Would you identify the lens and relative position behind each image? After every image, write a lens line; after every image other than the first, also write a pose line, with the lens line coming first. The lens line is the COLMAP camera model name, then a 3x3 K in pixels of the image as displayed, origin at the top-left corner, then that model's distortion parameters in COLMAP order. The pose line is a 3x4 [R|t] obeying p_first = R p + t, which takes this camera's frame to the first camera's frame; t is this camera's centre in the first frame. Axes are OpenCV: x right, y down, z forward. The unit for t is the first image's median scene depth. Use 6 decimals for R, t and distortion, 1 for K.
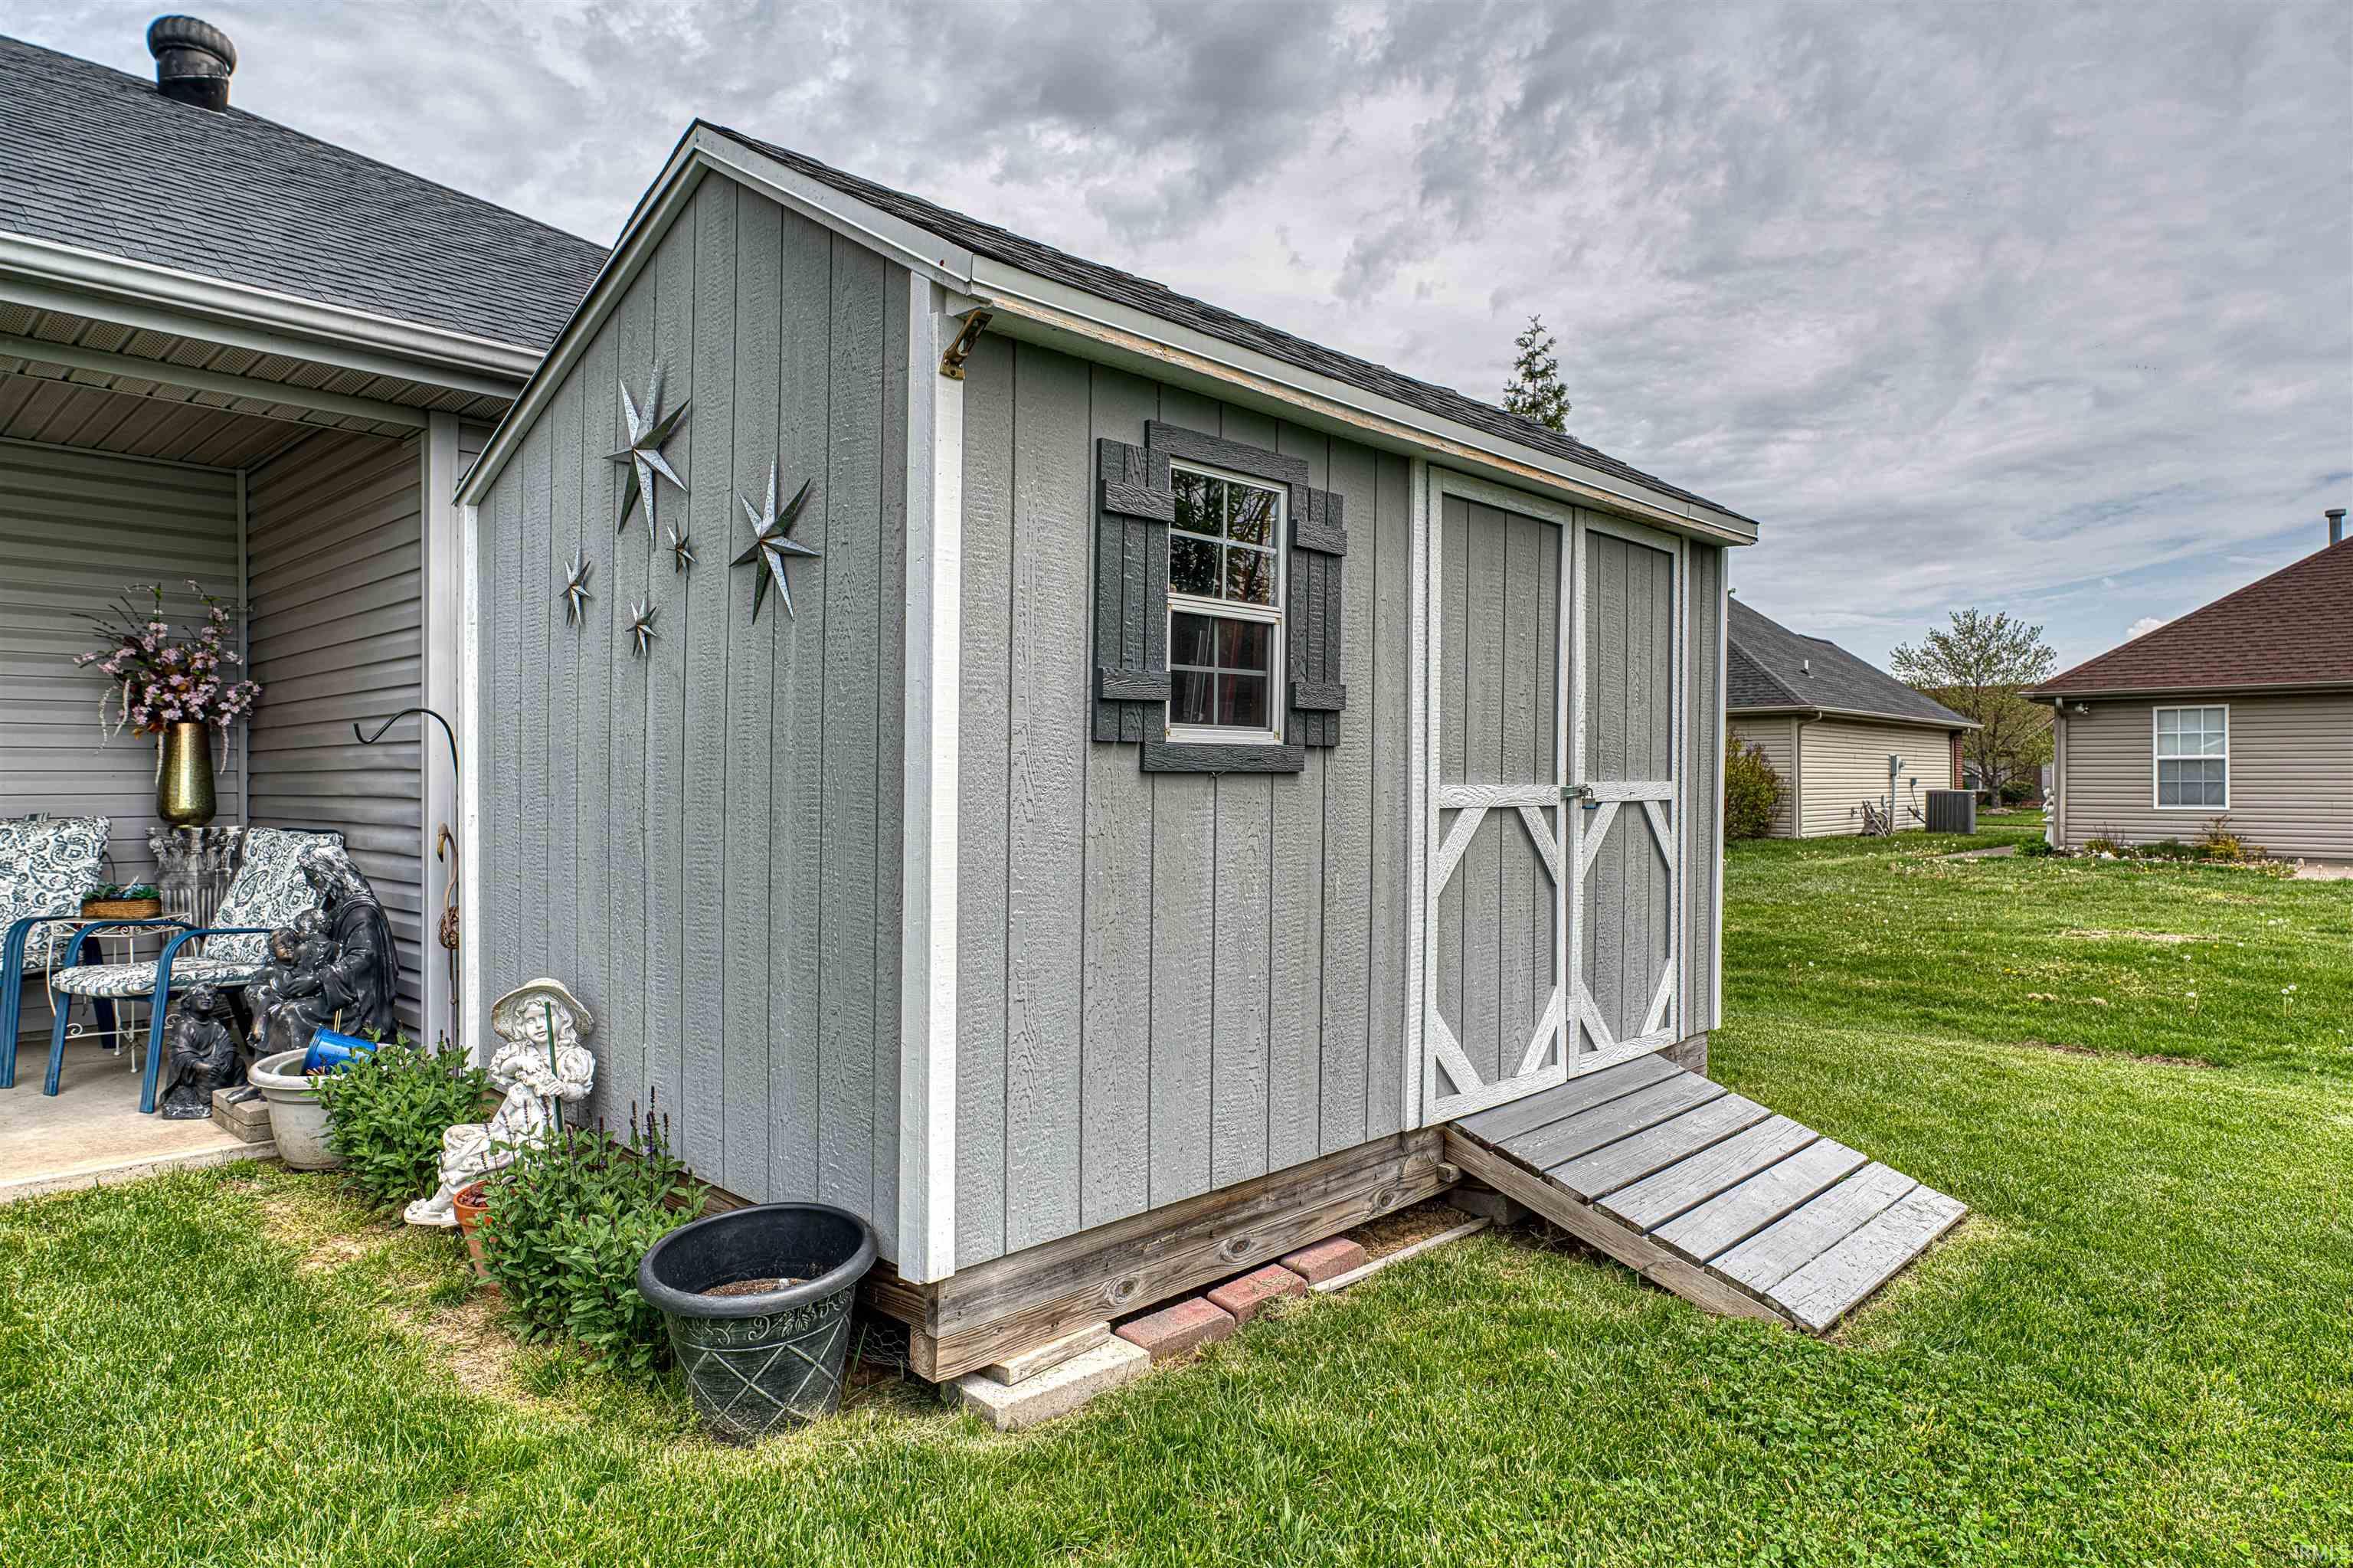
lens RADIAL K [[1367.7, 0, 1176.5], [0, 1367.7, 784.0], [0, 0, 1]] dist [0.001810, 0.000545]
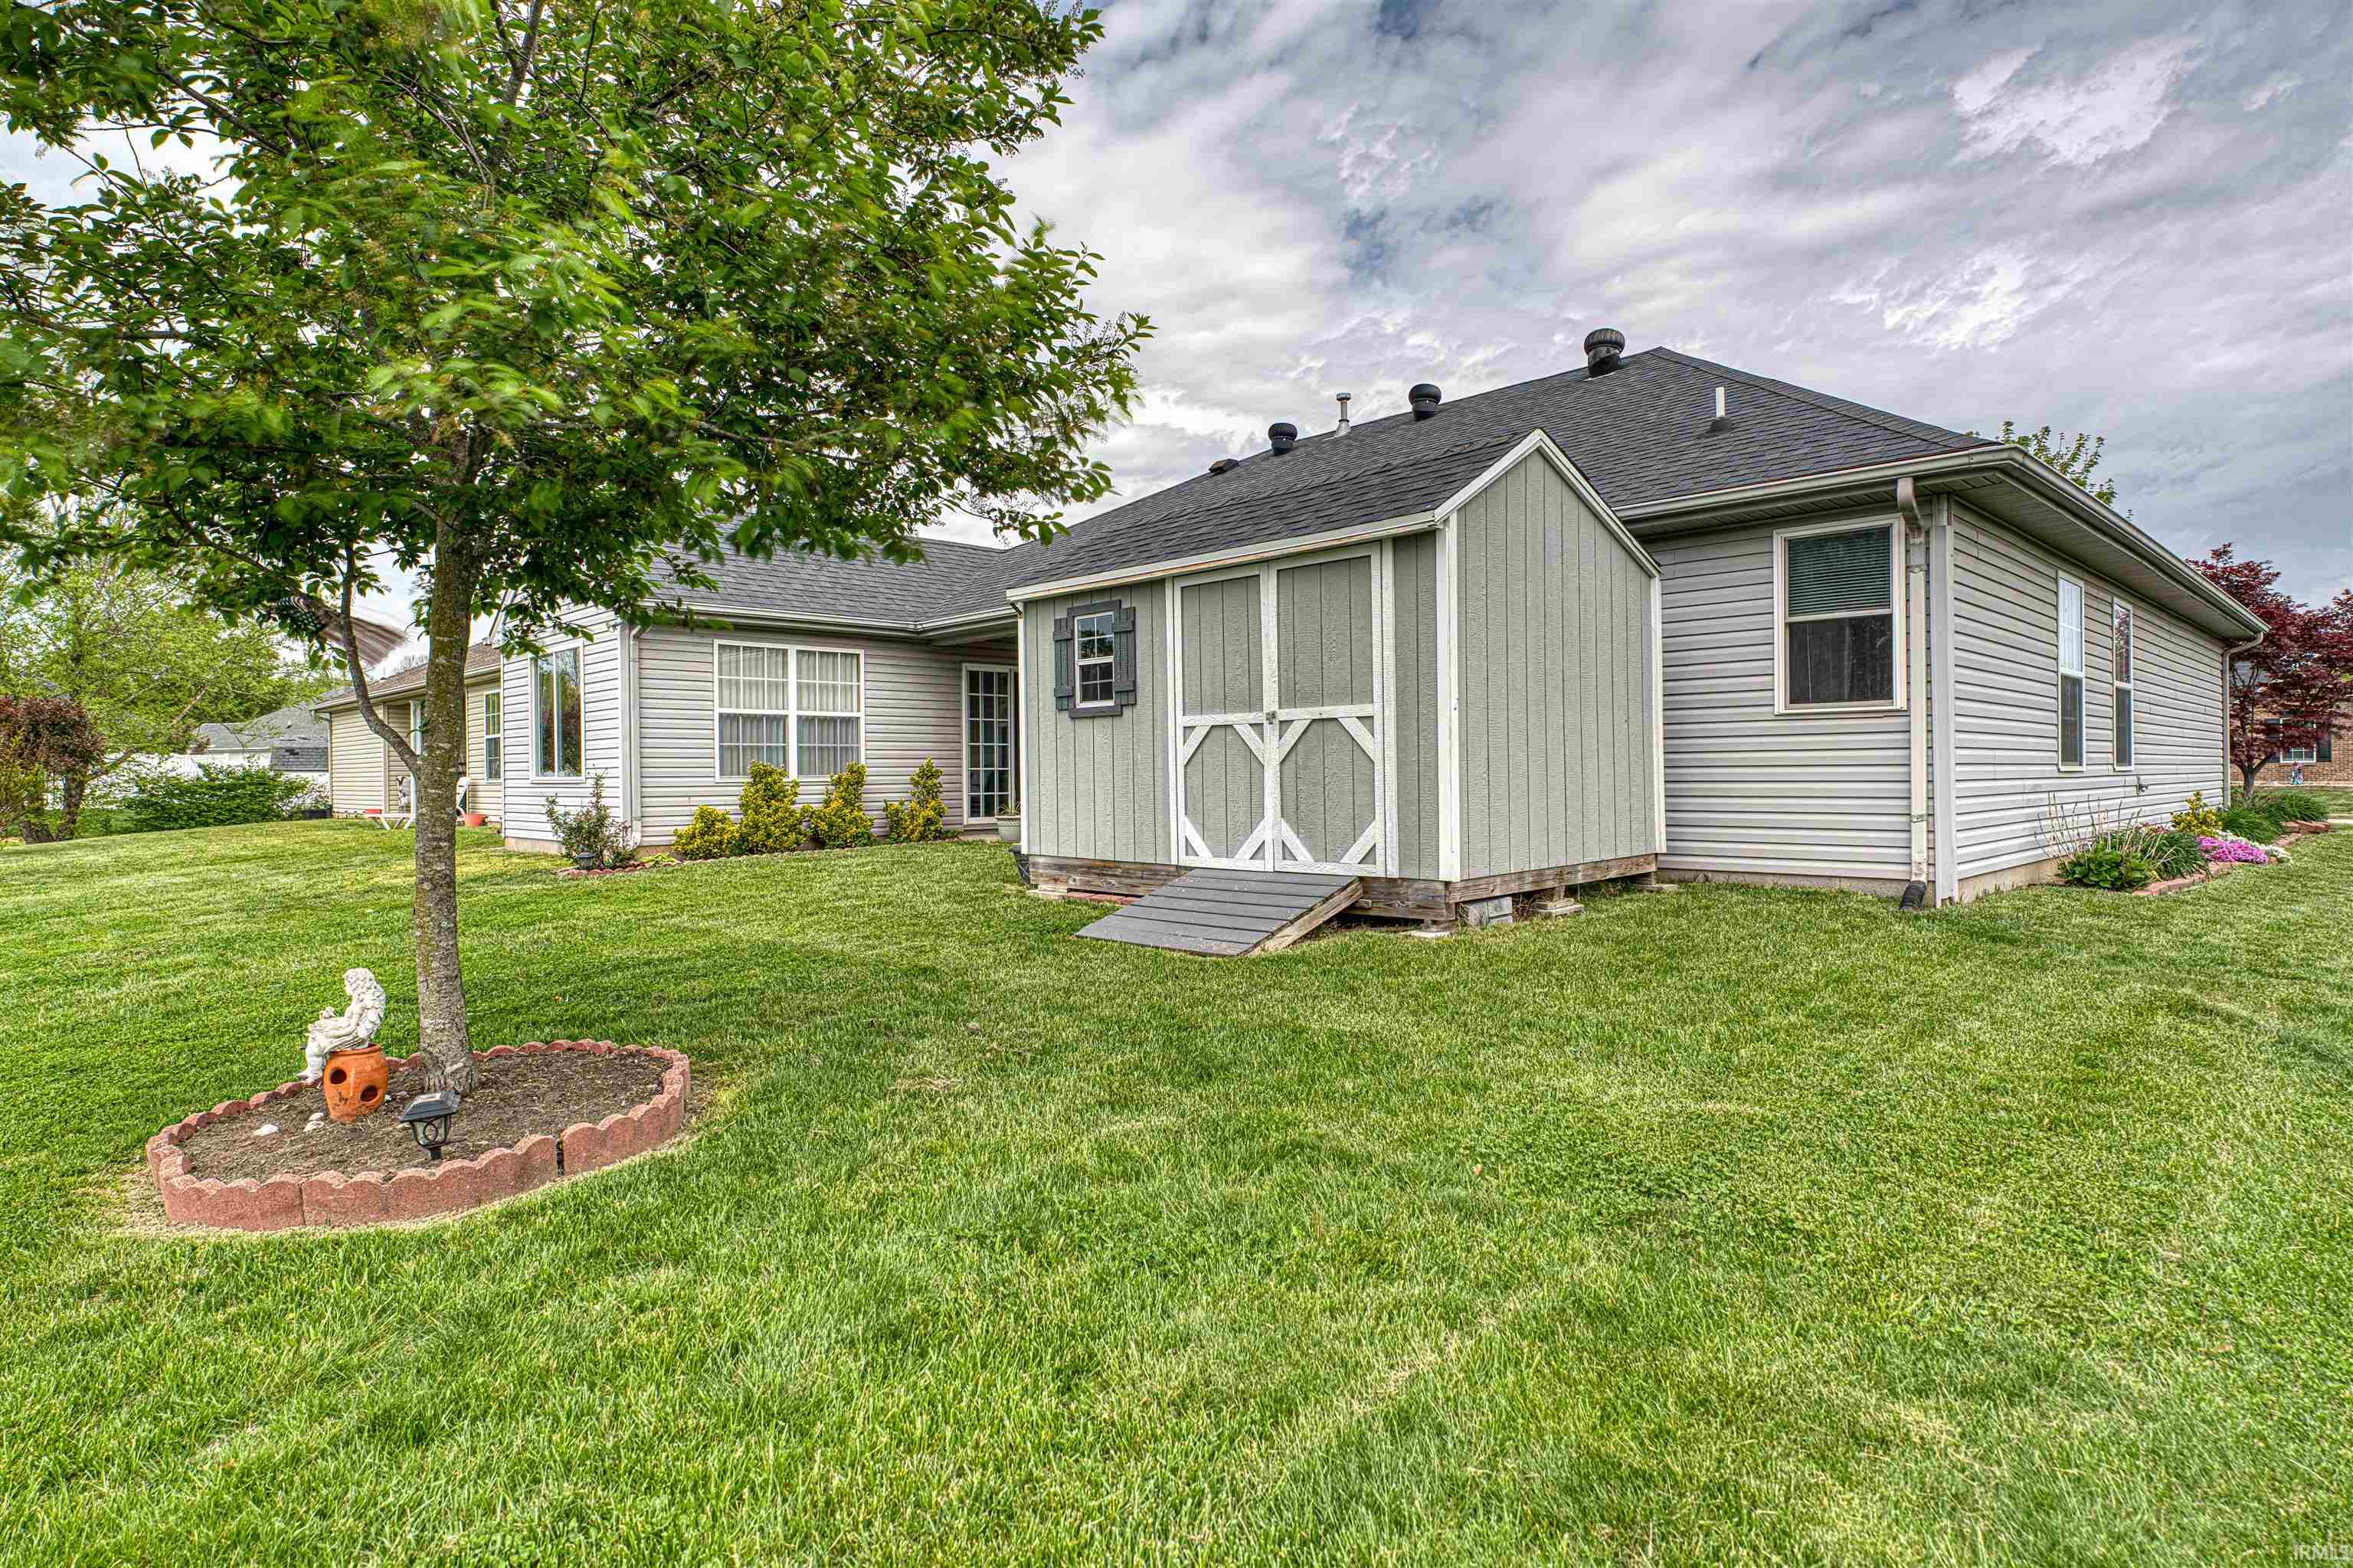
lens RADIAL K [[1261.7, 0, 1176.6], [0, 1261.7, 778.6], [0, 0, 1]] dist [-0.007932, 0.000480]
pose [[-0.032875, 0.003143, -0.999455, 1.864916], [0.001734, 0.999994, 0.003087, 0.079419], [0.999458, -0.001632, -0.032881, 0.862628]]
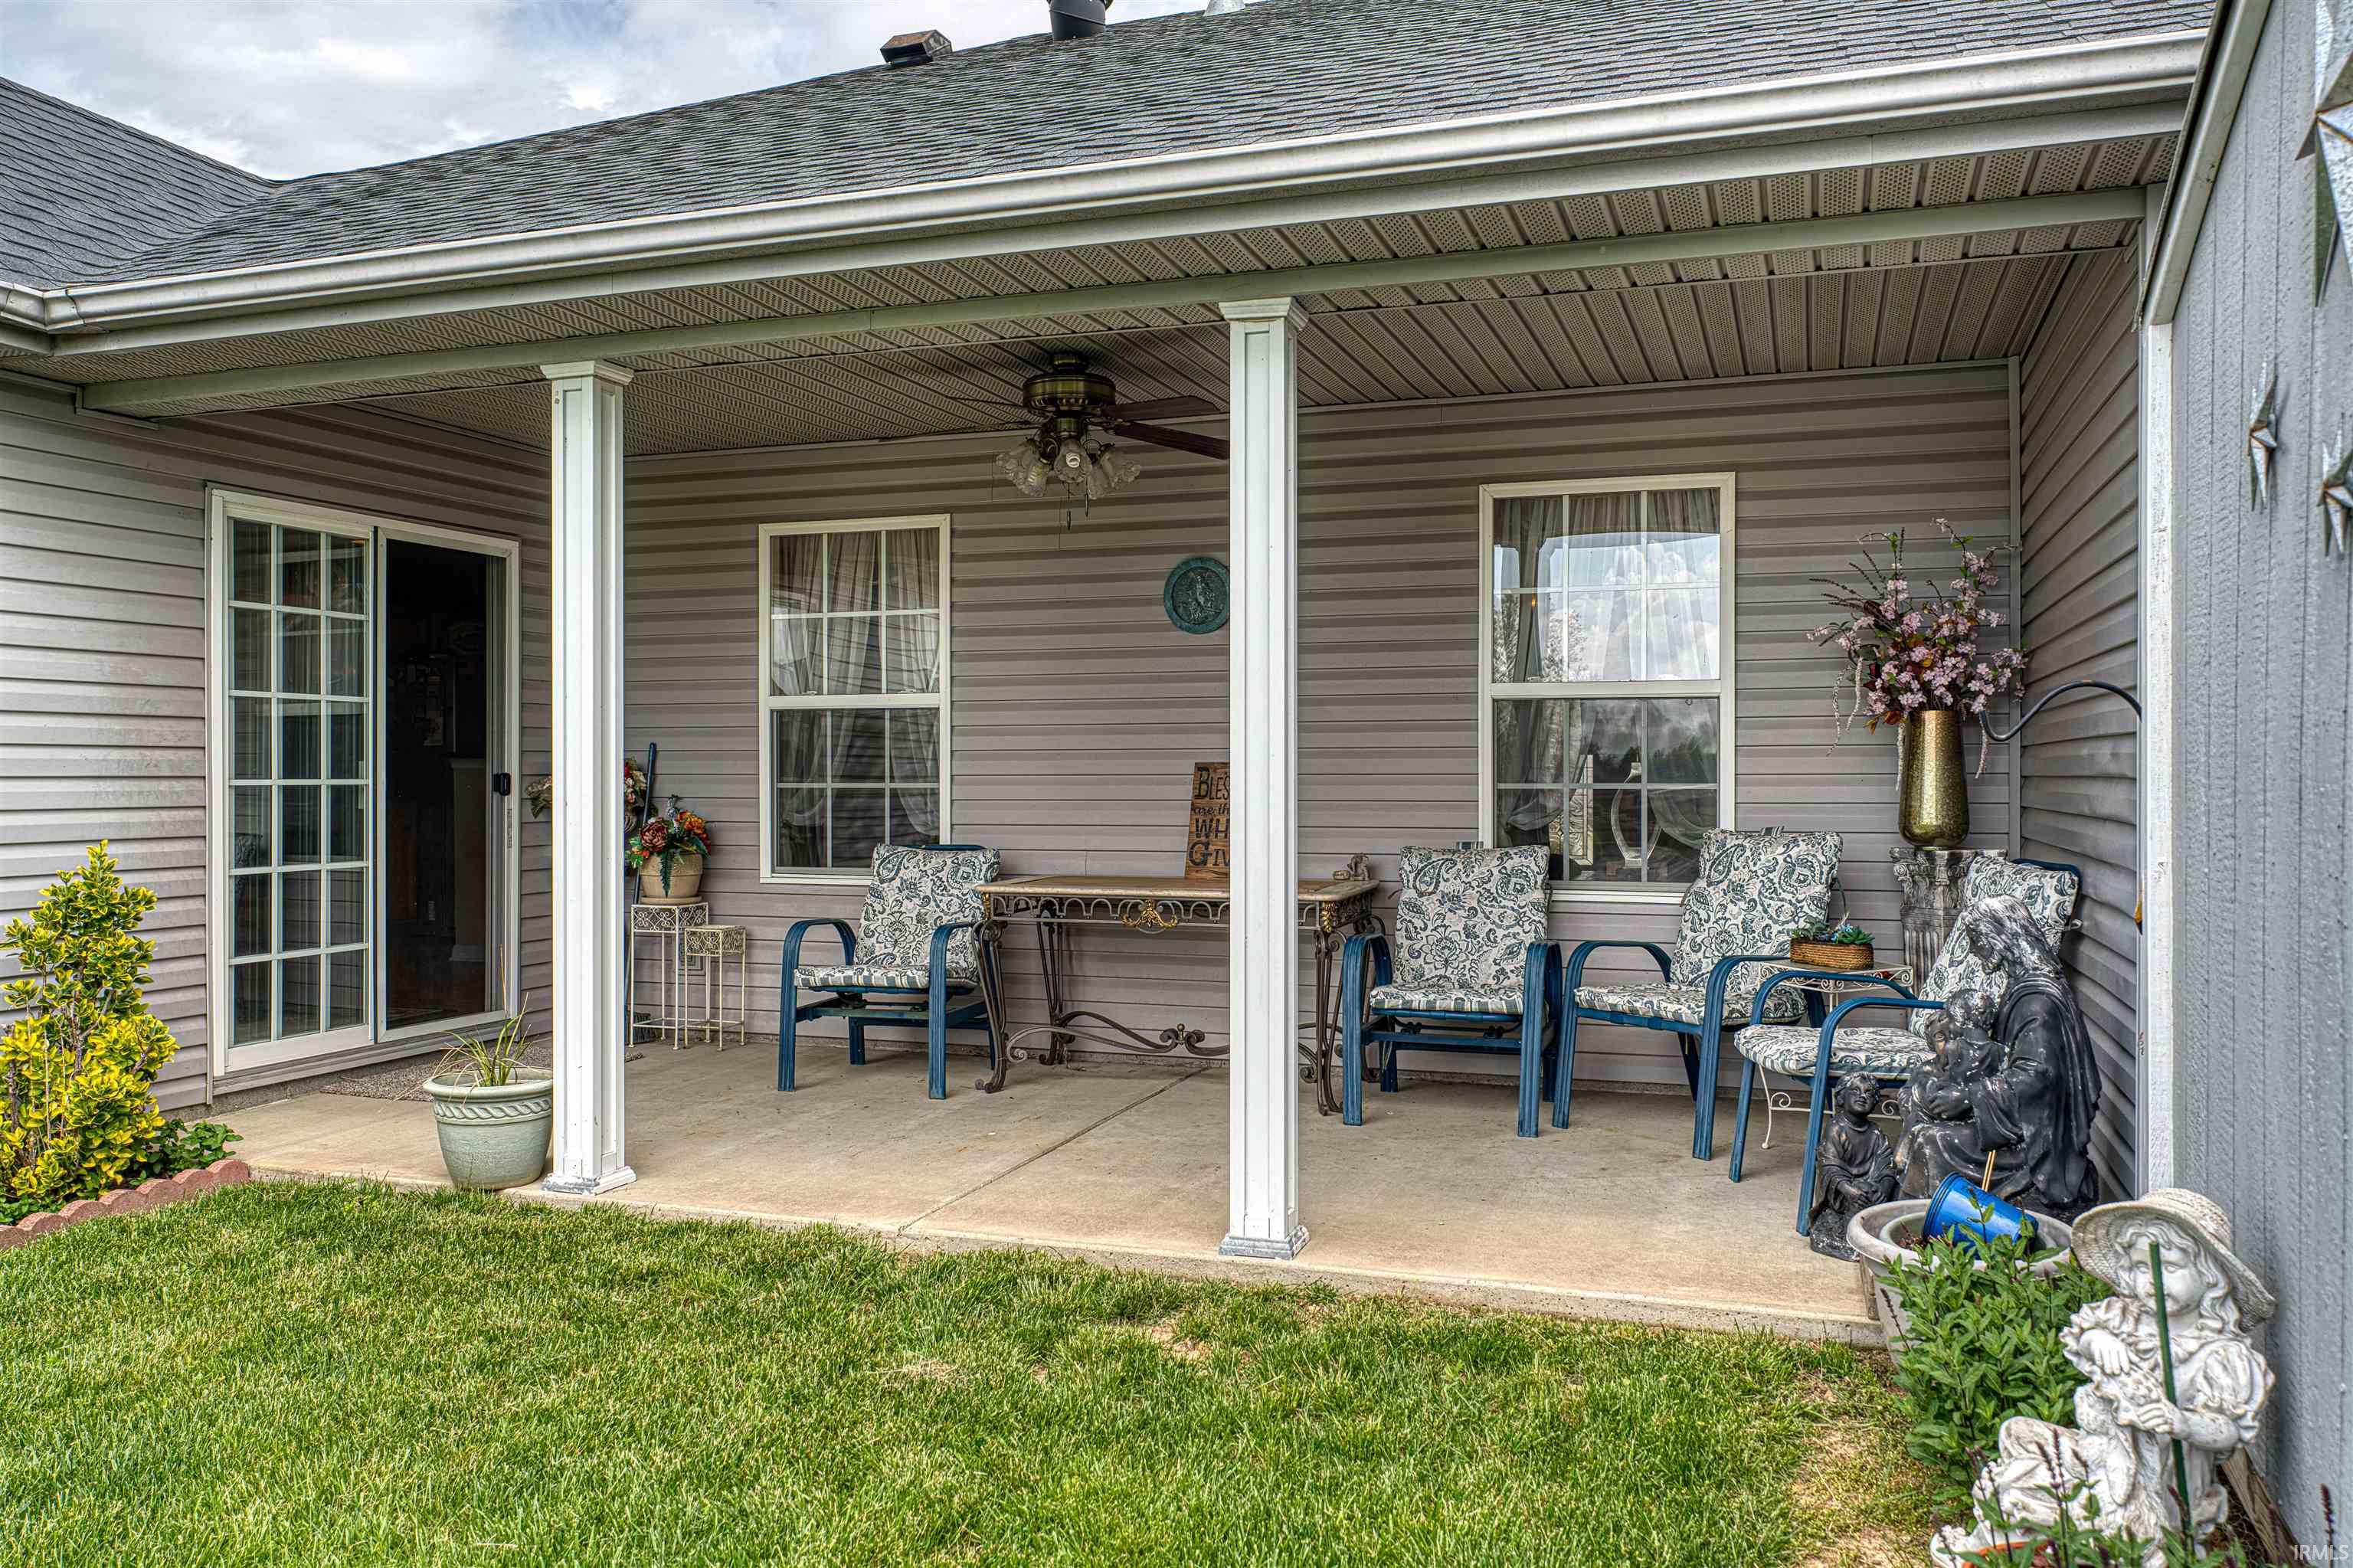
lens RADIAL K [[1790.9, 0, 1176.5], [0, 1790.9, 784.0], [0, 0, 1]] dist [0.003212, 0.004542]
pose [[0.405364, 0.007311, -0.914126, 0.007187], [-0.001085, 0.999971, 0.007517, -0.014621], [0.914155, -0.002056, 0.405361, 0.295626]]
